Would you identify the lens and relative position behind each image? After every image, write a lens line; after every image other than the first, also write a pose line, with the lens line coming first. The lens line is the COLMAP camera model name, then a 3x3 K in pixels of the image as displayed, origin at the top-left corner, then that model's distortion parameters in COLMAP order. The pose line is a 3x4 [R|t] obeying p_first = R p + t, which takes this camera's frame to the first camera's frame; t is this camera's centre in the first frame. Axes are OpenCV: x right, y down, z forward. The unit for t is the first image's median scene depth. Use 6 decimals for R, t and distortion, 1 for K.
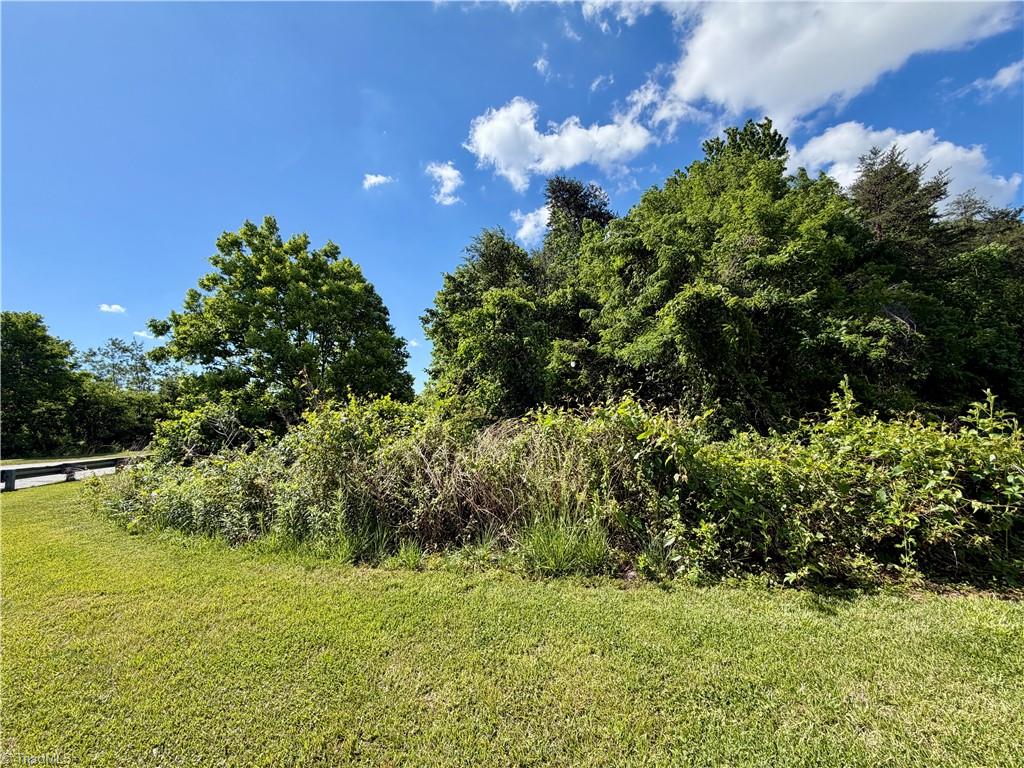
lens RADIAL K [[416.3, 0, 508.6], [0, 416.3, 361.5], [0, 0, 1]] dist [0.000949, -0.000450]
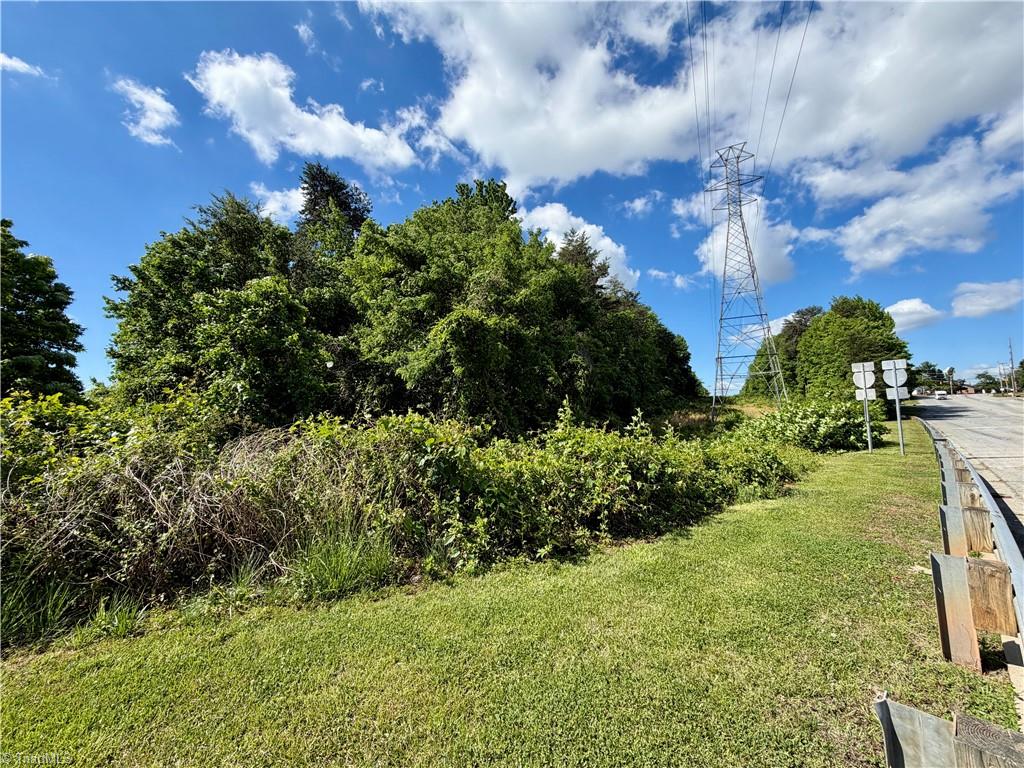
lens RADIAL K [[416.3, 0, 516.7], [0, 416.3, 366.0], [0, 0, 1]] dist [0.000949, -0.000450]
pose [[0.808270, 0.085447, 0.582580, -0.126230], [-0.076971, 0.996257, -0.039333, 0.006195], [-0.583760, -0.013050, 0.811821, 0.018887]]
